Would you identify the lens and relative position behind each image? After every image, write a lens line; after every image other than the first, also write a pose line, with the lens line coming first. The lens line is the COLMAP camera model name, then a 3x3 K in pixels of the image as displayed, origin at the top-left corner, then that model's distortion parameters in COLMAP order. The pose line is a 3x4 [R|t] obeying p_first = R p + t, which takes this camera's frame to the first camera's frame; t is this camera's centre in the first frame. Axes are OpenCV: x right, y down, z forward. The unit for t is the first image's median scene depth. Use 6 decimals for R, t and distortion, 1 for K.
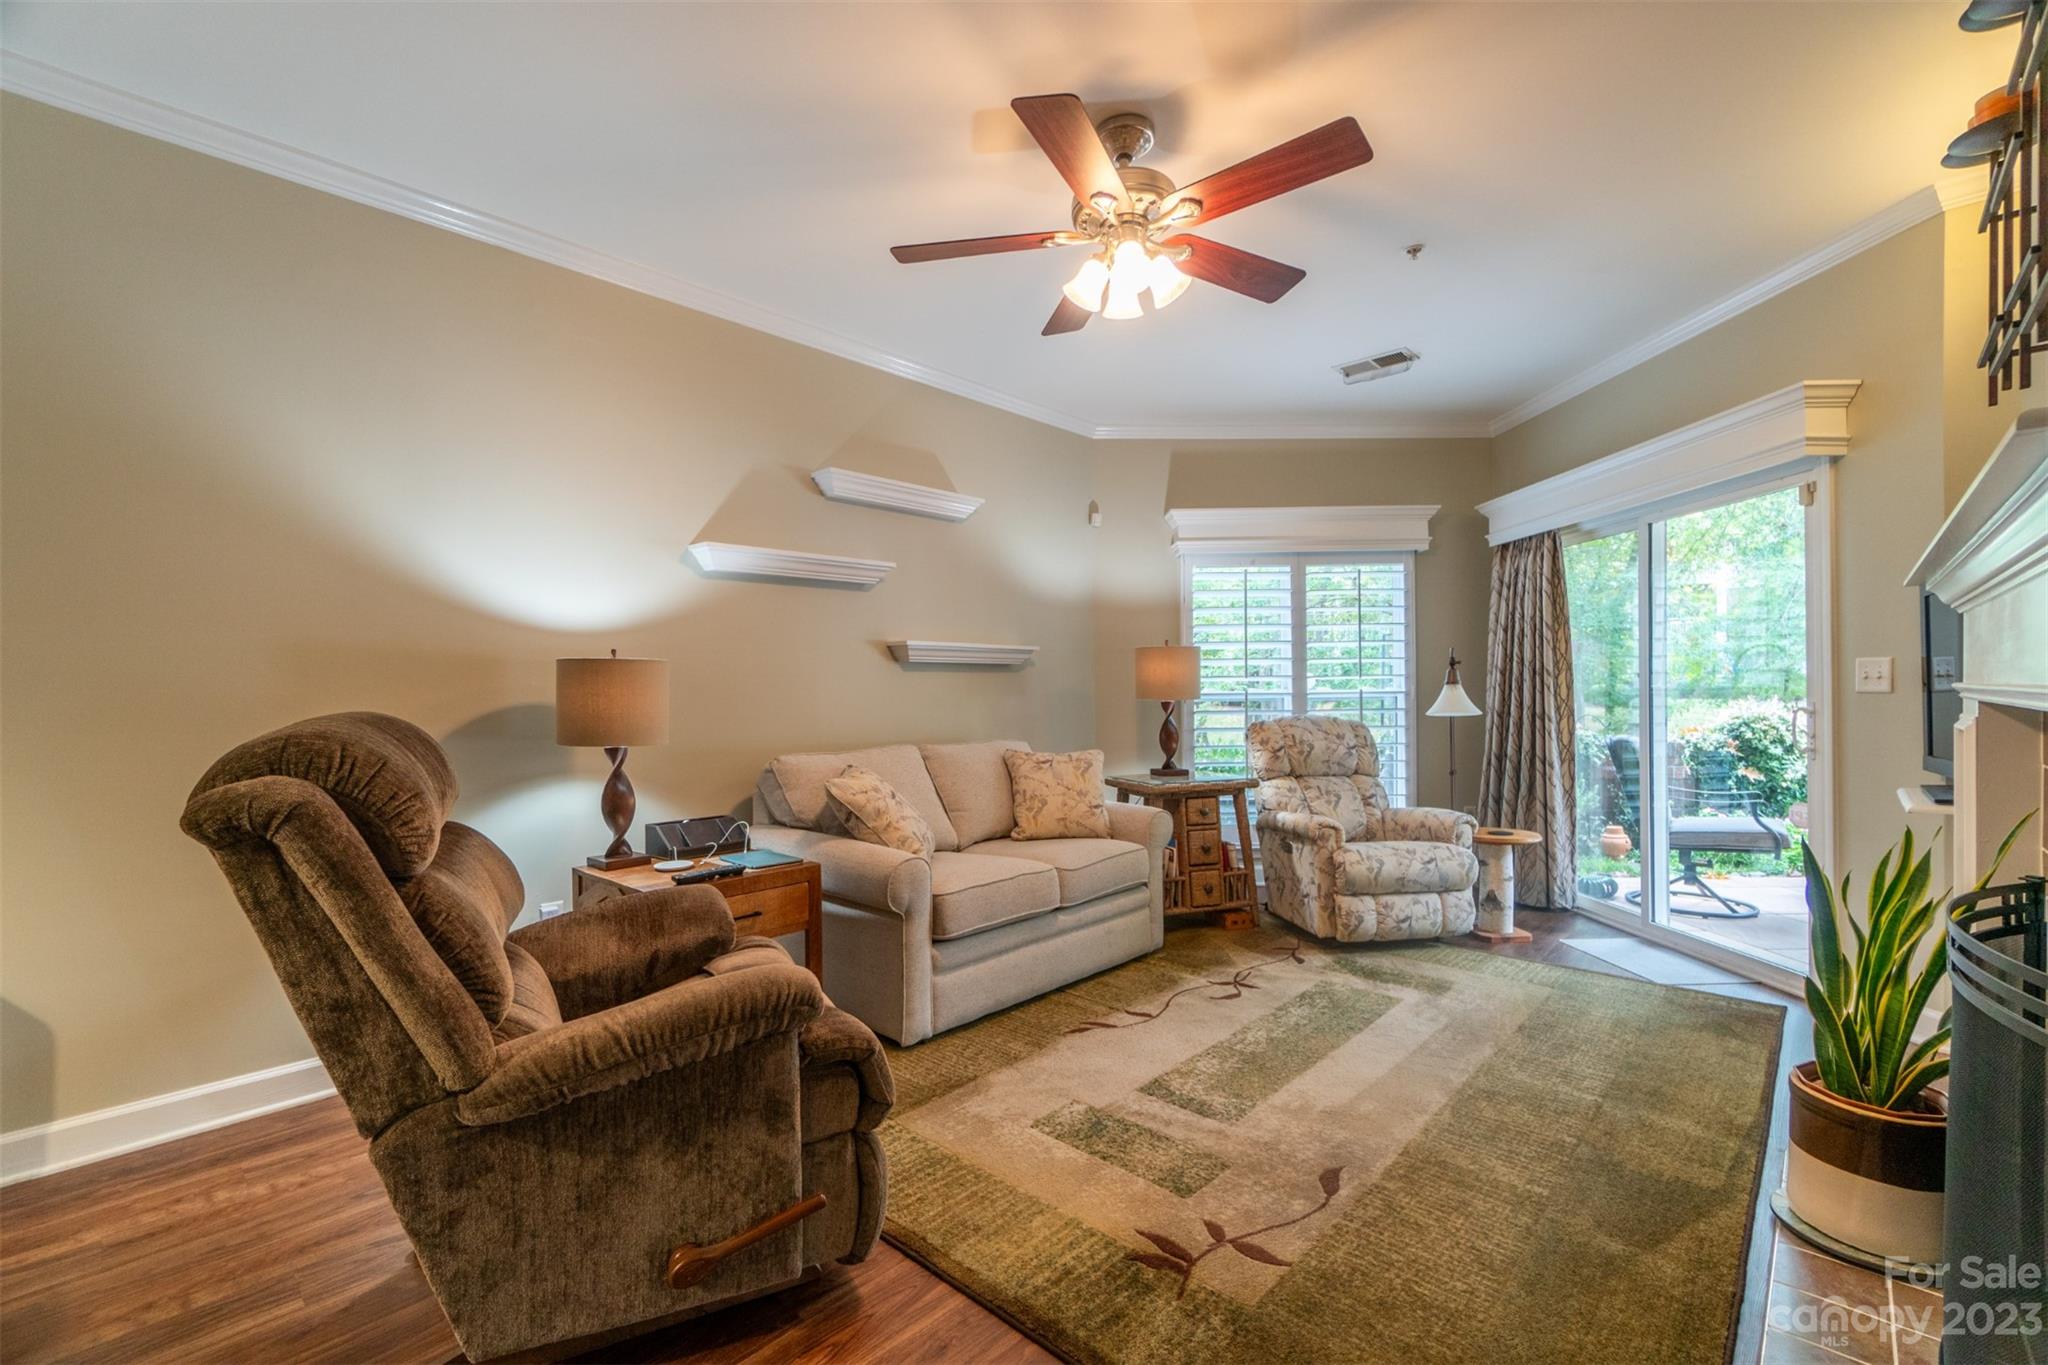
lens RADIAL K [[881.0, 0, 1005.1], [0, 881.0, 693.1], [0, 0, 1]] dist [-0.005874, 0.003804]
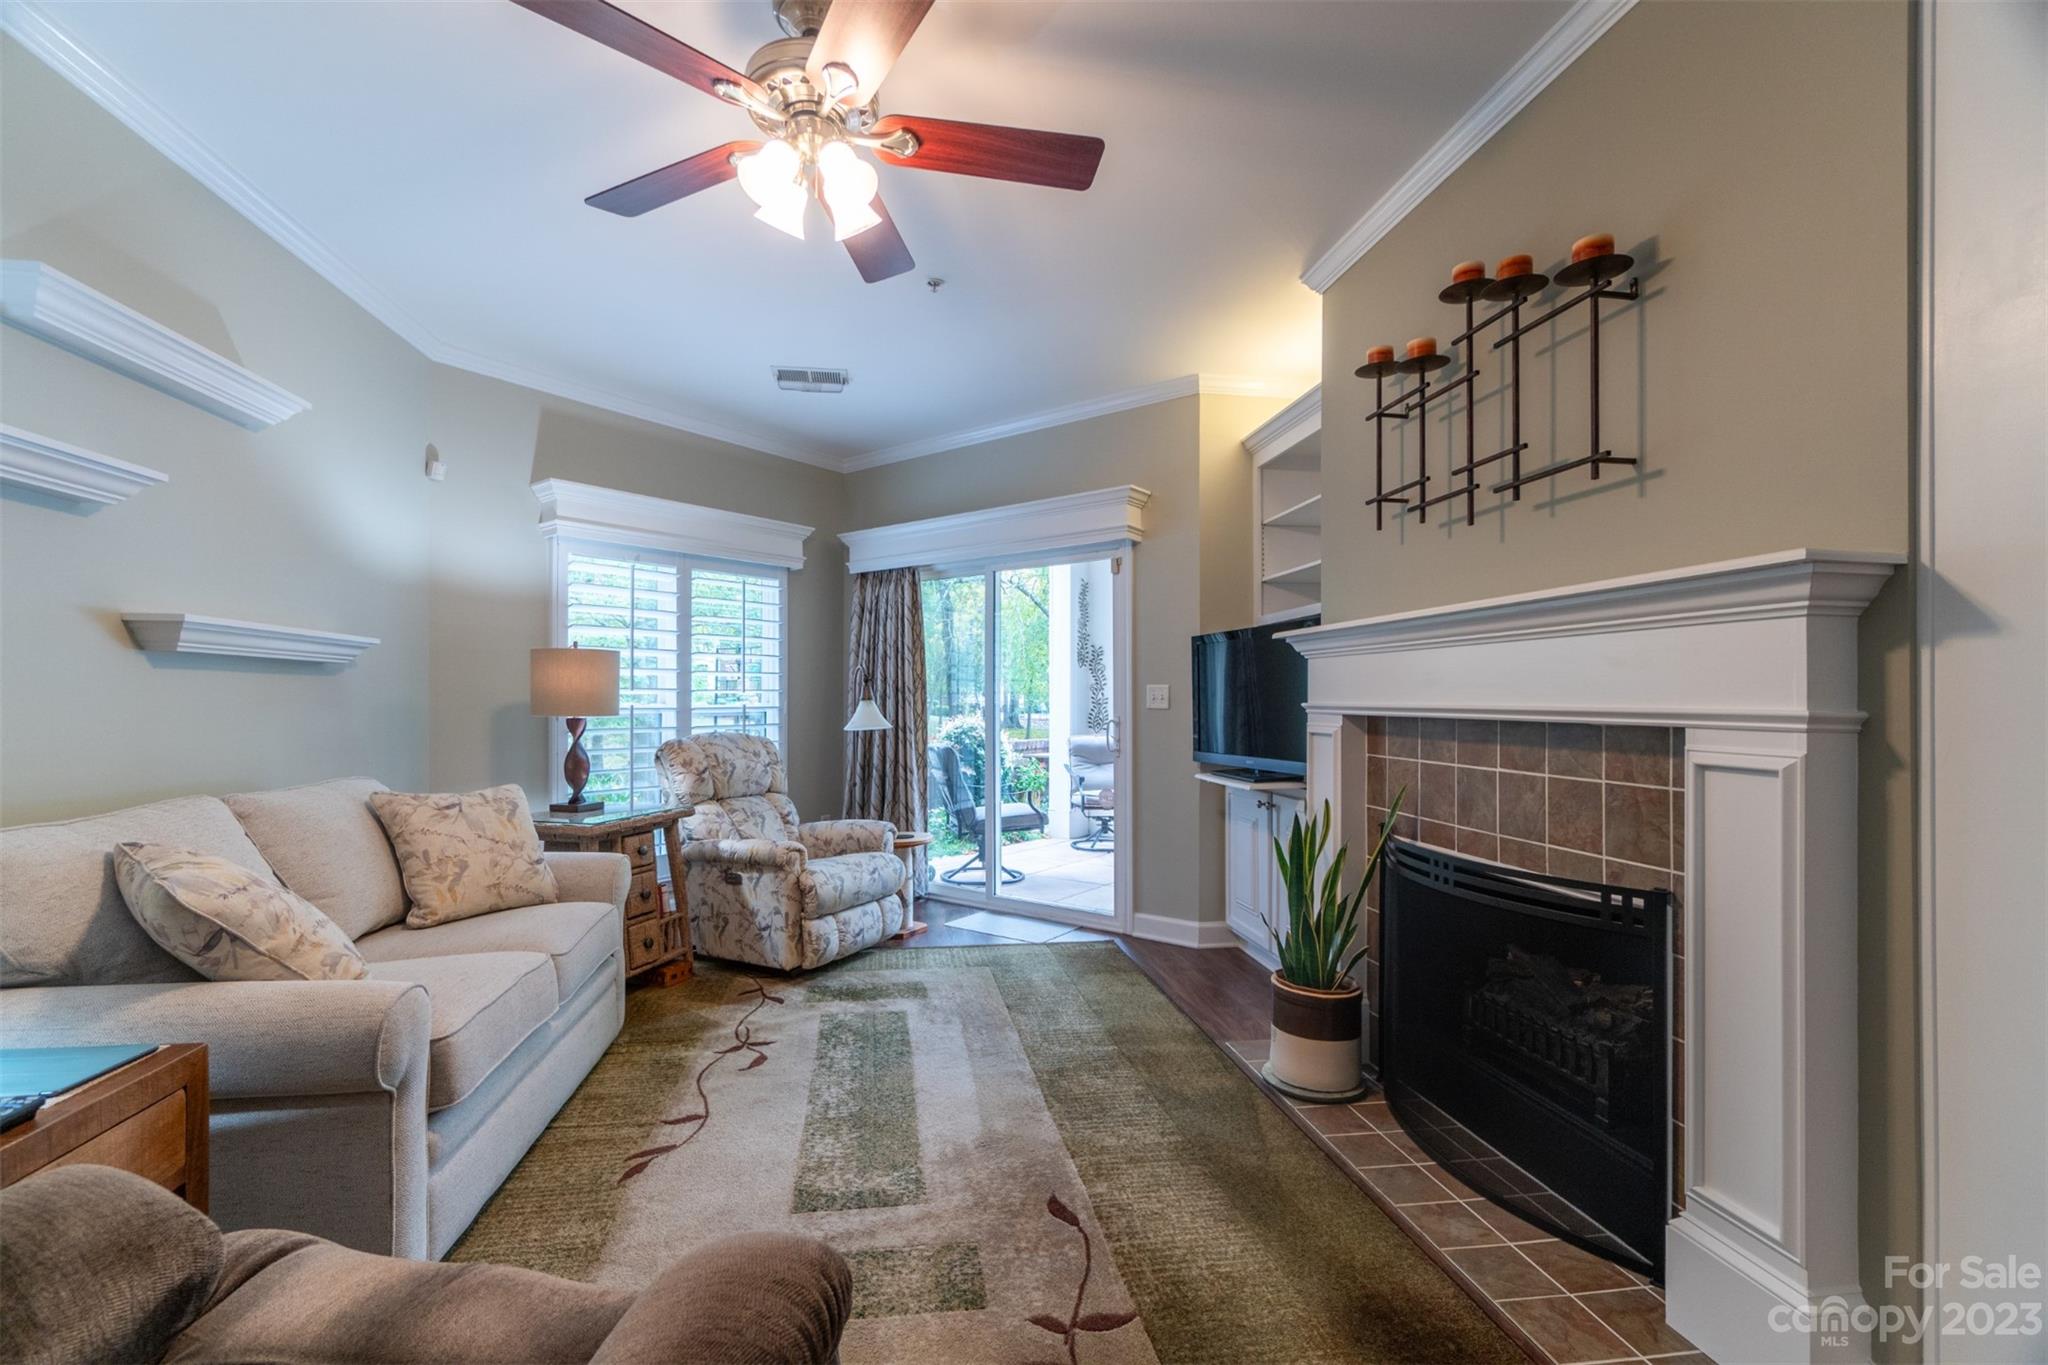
lens RADIAL K [[878.3, 0, 1003.2], [0, 878.3, 692.7], [0, 0, 1]] dist [-0.004151, 0.000270]
pose [[0.618567, 0.016543, 0.785558, -0.223409], [-0.002639, 0.999816, -0.018977, 0.000518], [-0.785728, 0.009665, 0.618497, 0.227006]]
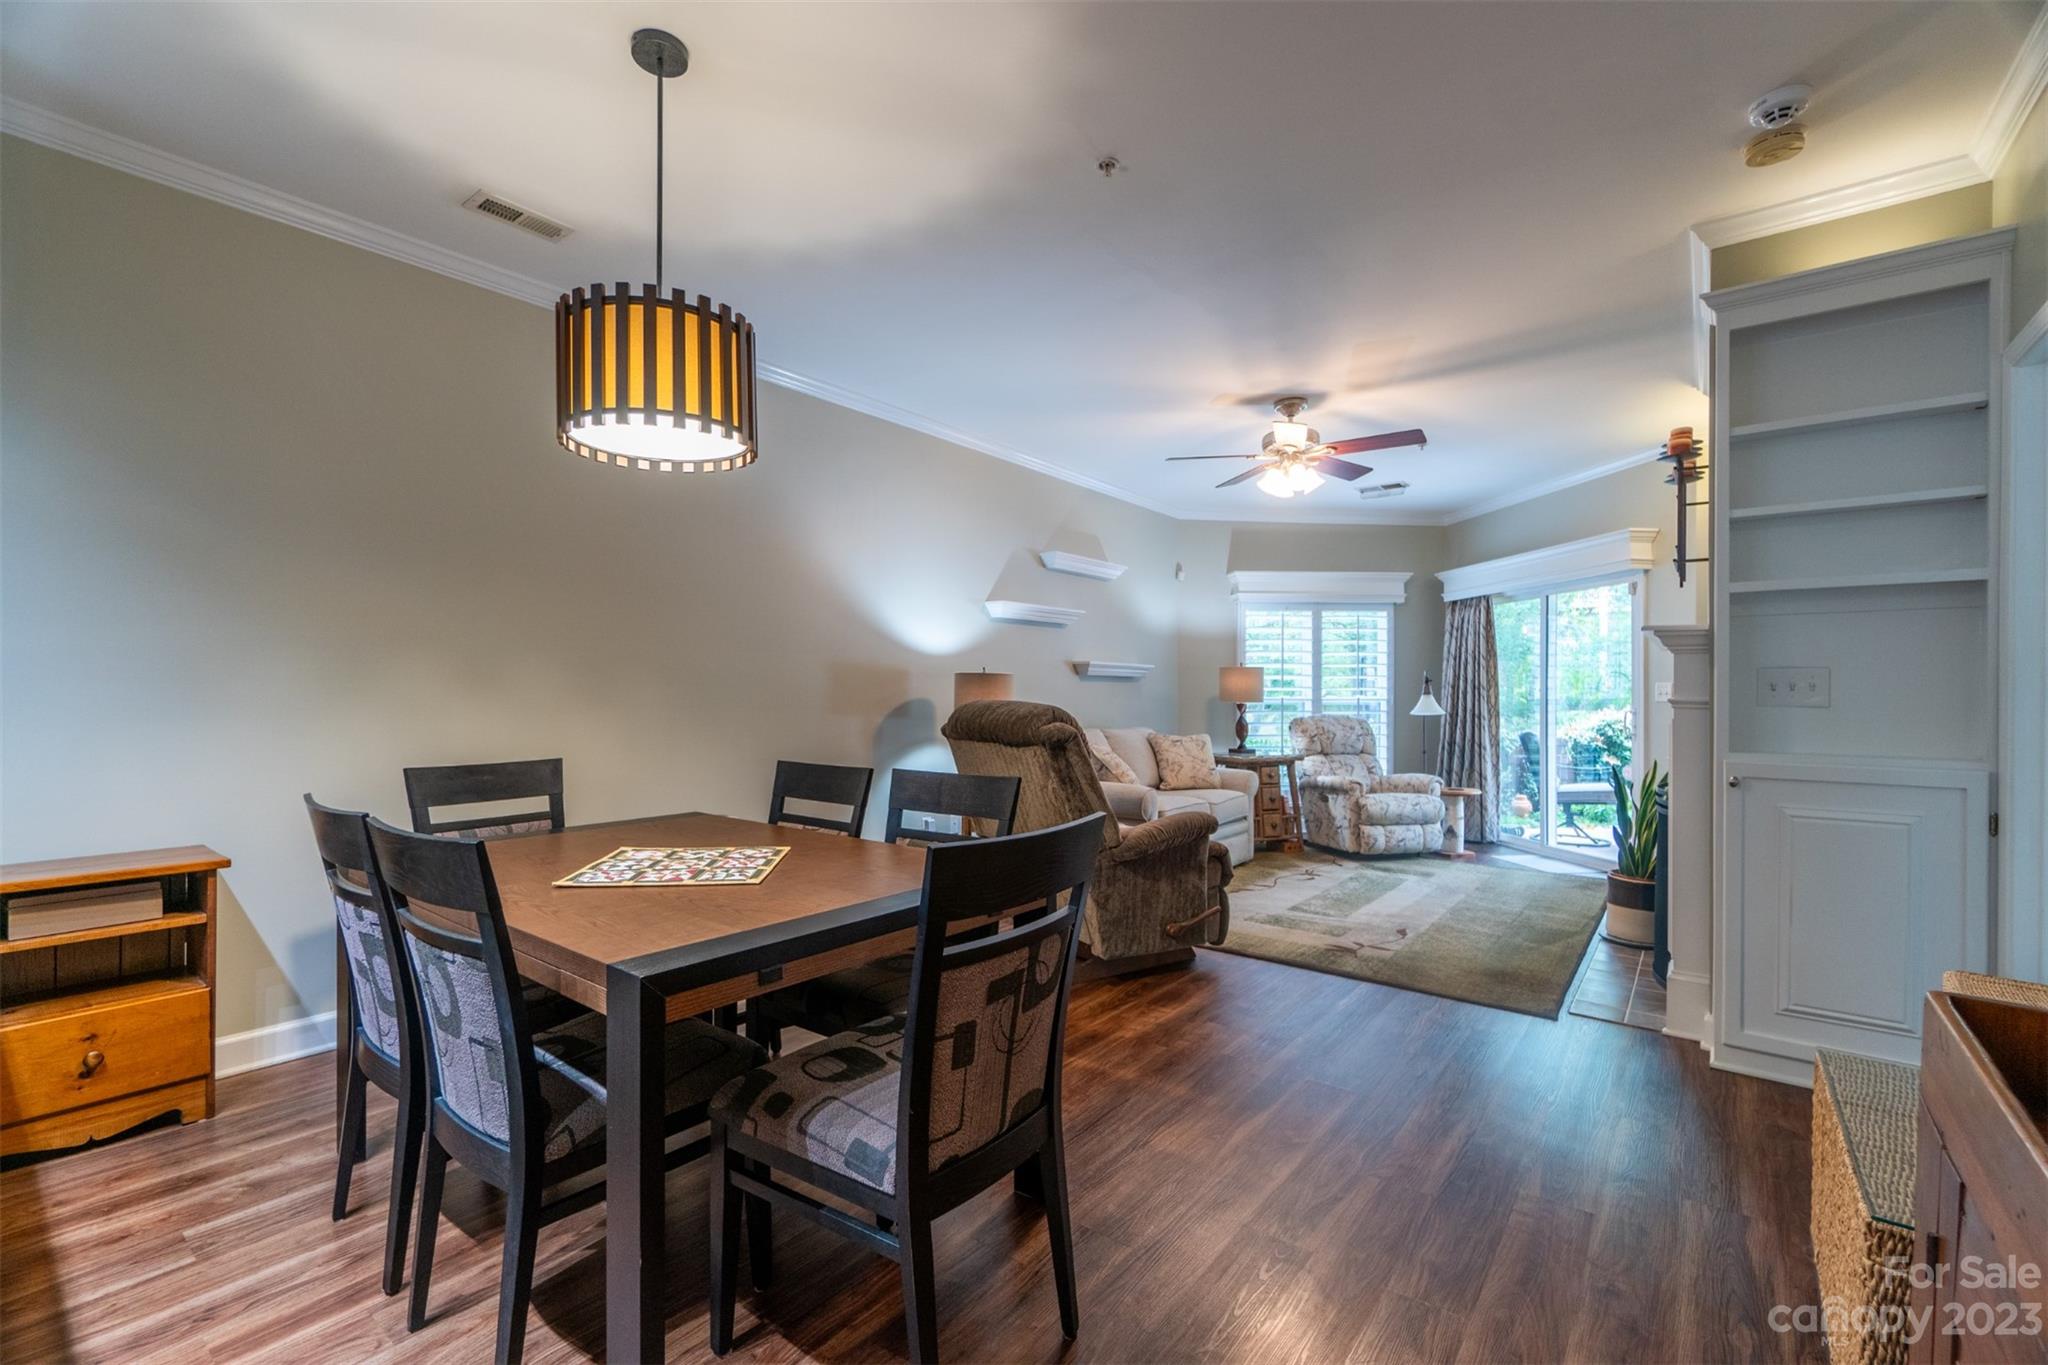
lens RADIAL K [[881.0, 0, 1005.1], [0, 881.0, 693.1], [0, 0, 1]] dist [-0.005874, 0.003804]
pose [[0.996271, 0.013435, 0.085224, -0.381143], [-0.012911, 0.999894, -0.006703, 0.007774], [-0.085305, 0.005577, 0.996339, -0.506006]]
